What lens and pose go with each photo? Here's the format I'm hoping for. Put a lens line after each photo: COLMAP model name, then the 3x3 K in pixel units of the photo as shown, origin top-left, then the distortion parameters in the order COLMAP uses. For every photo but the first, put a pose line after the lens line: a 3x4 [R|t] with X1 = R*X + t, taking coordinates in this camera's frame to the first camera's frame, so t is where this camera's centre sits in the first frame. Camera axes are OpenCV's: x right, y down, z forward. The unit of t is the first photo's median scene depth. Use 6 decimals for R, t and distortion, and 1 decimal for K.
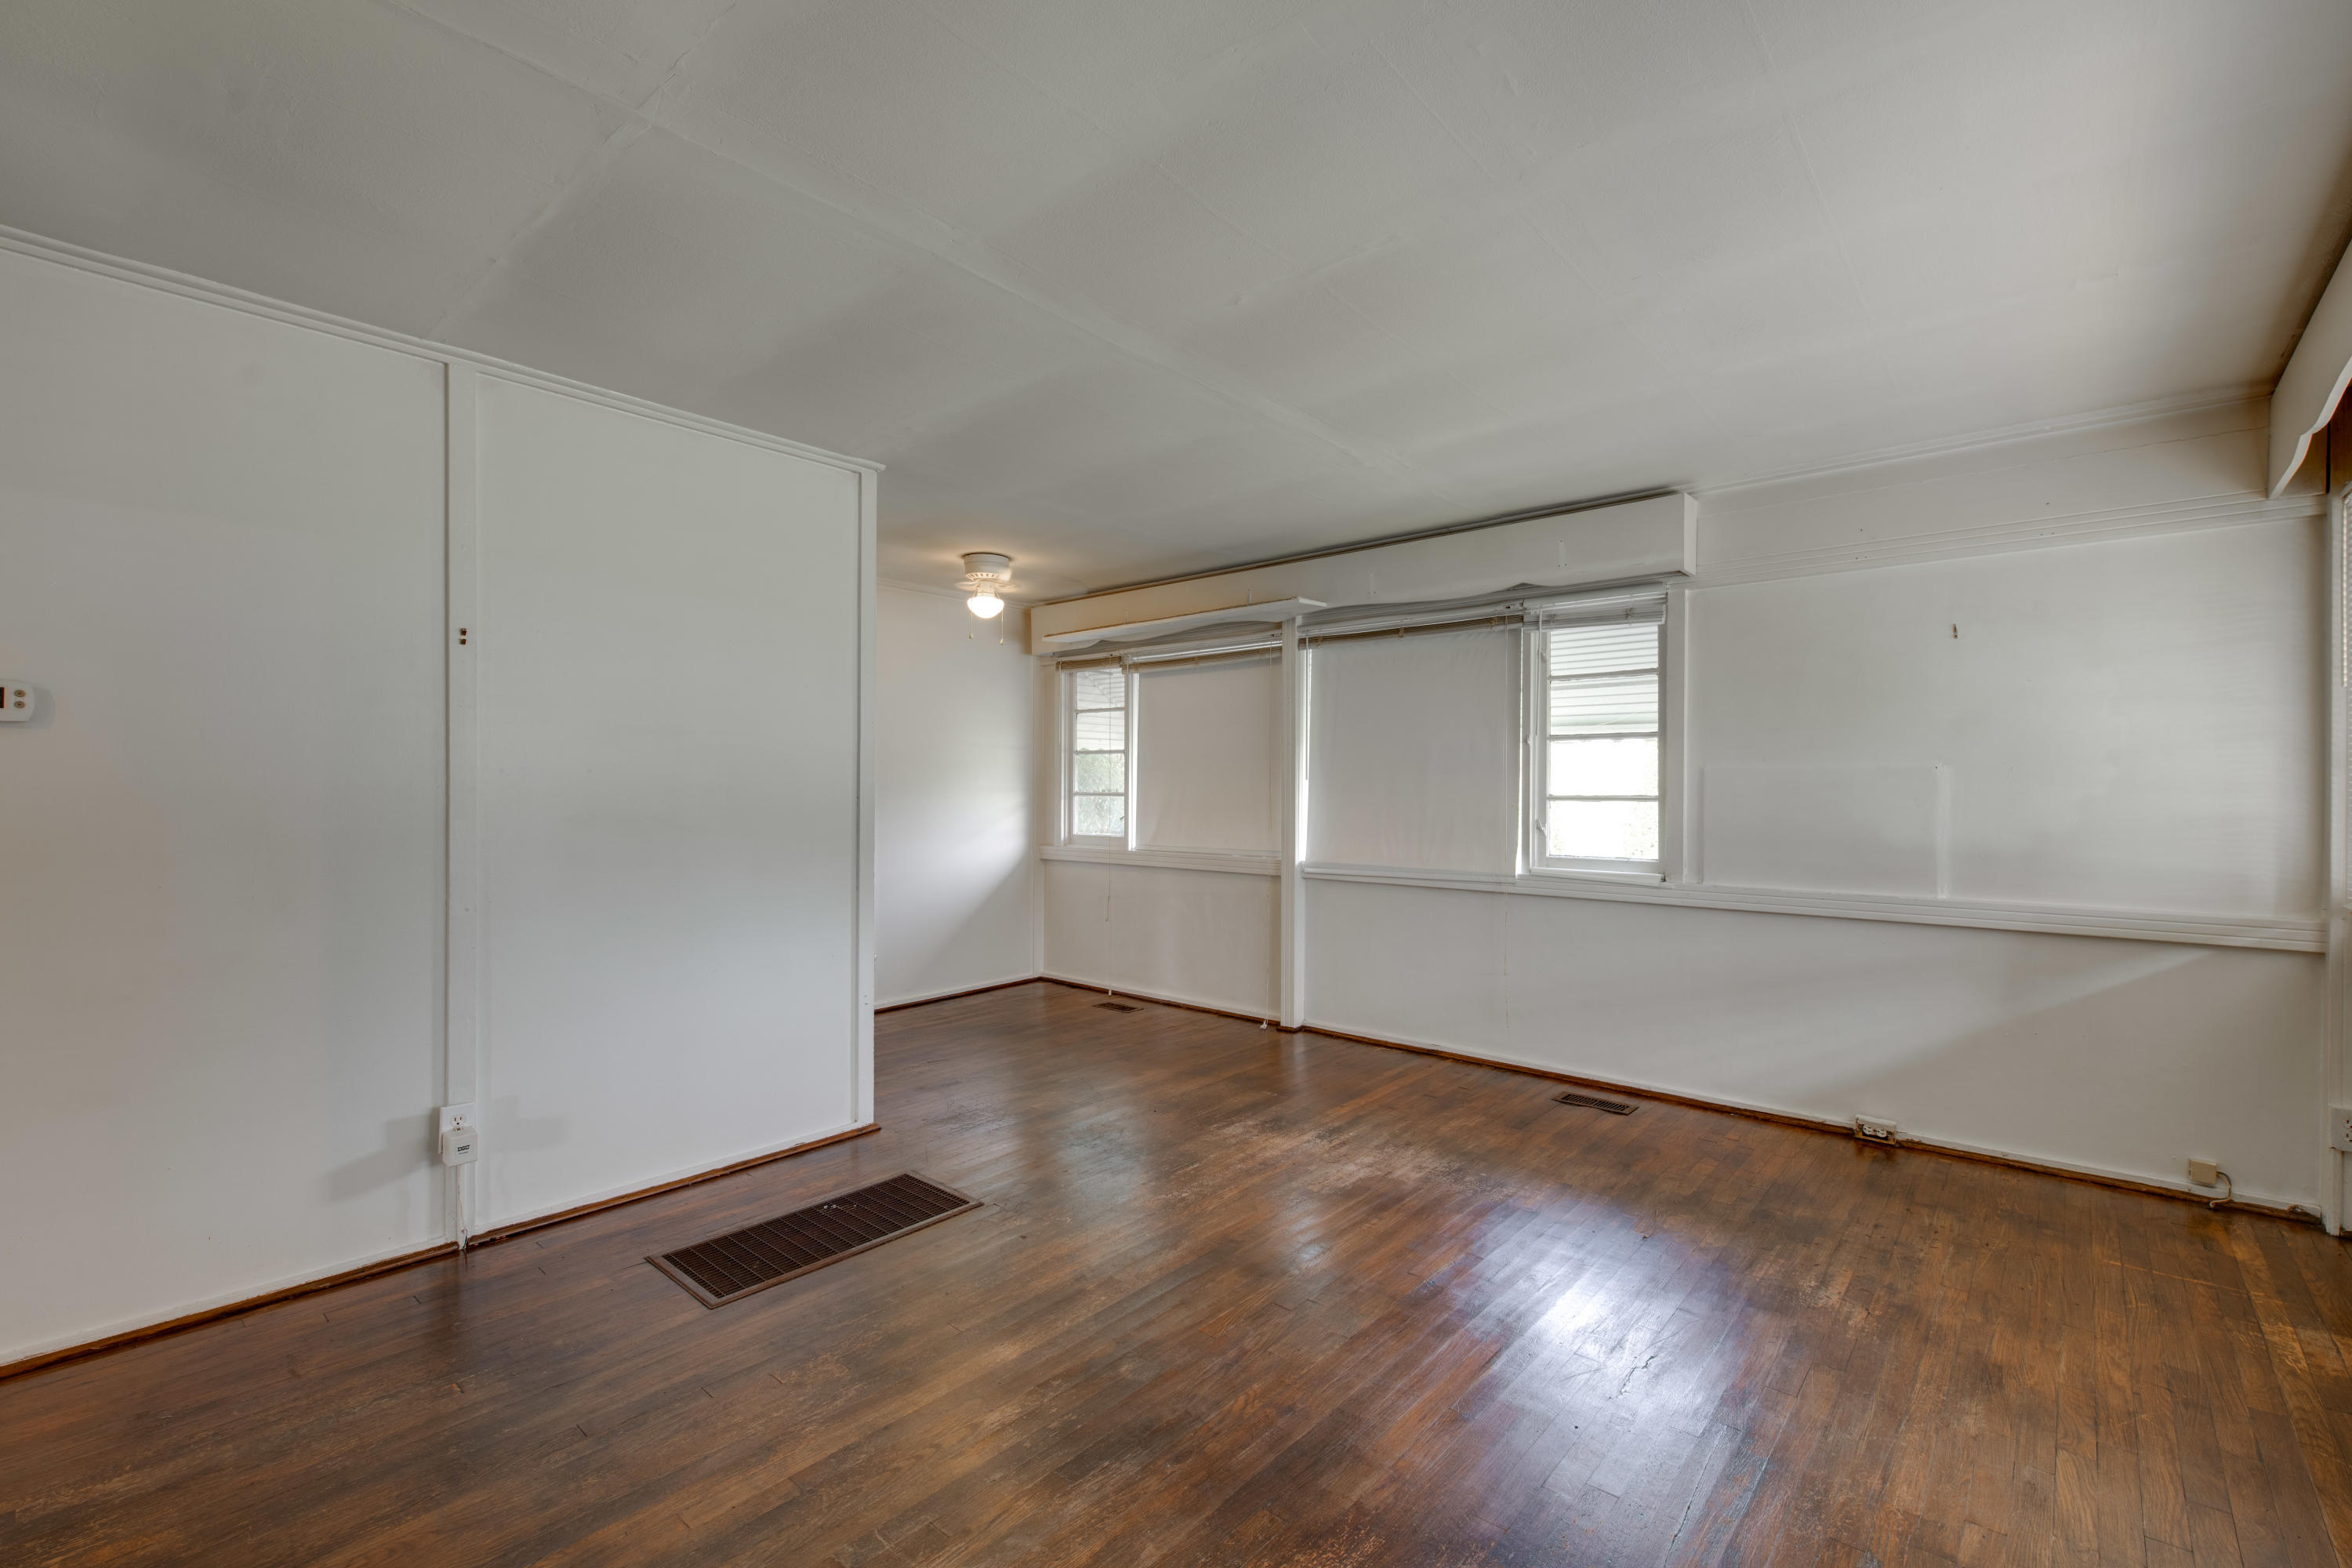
lens RADIAL K [[1017.3, 0, 1183.5], [0, 1017.3, 778.5], [0, 0, 1]] dist [0.004885, -0.000205]
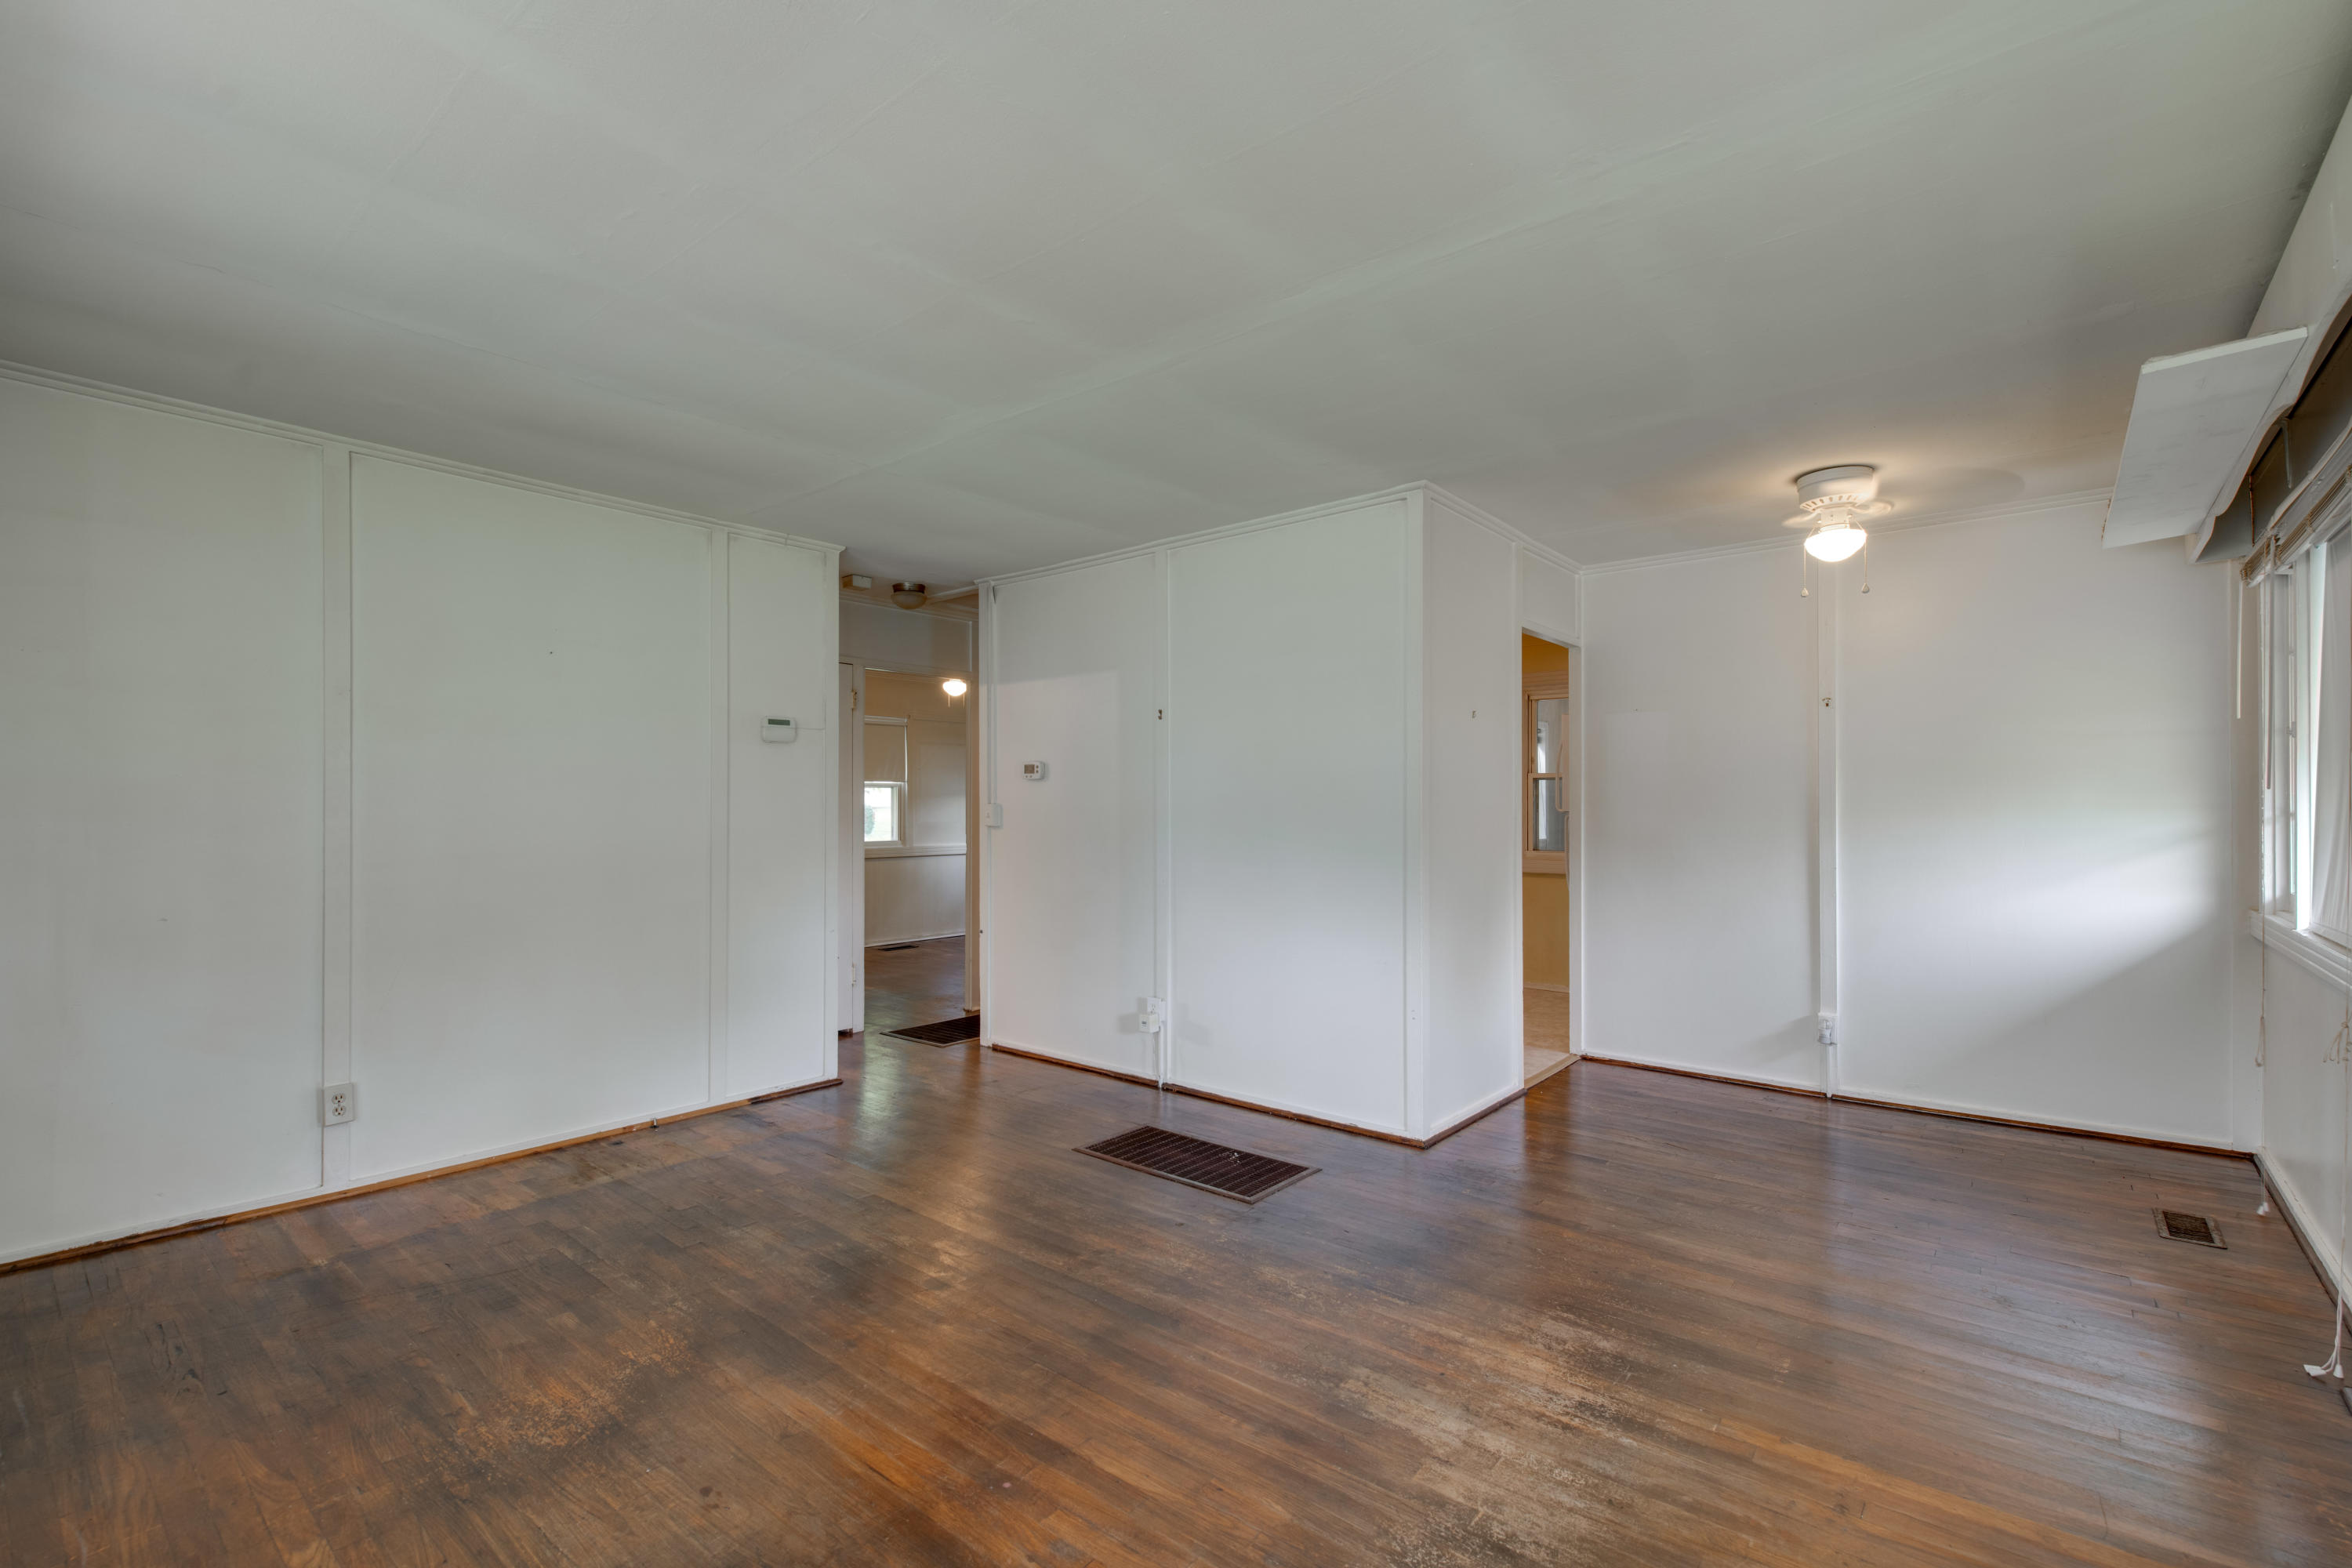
lens RADIAL K [[1017.3, 0, 1161.1], [0, 1017.3, 819.9], [0, 0, 1]] dist [0.004885, -0.000205]
pose [[0.015614, 0.011026, -0.999817, 0.775279], [0.009946, 0.999888, 0.011182, 0.012860], [0.999829, -0.010119, 0.015503, 0.830391]]
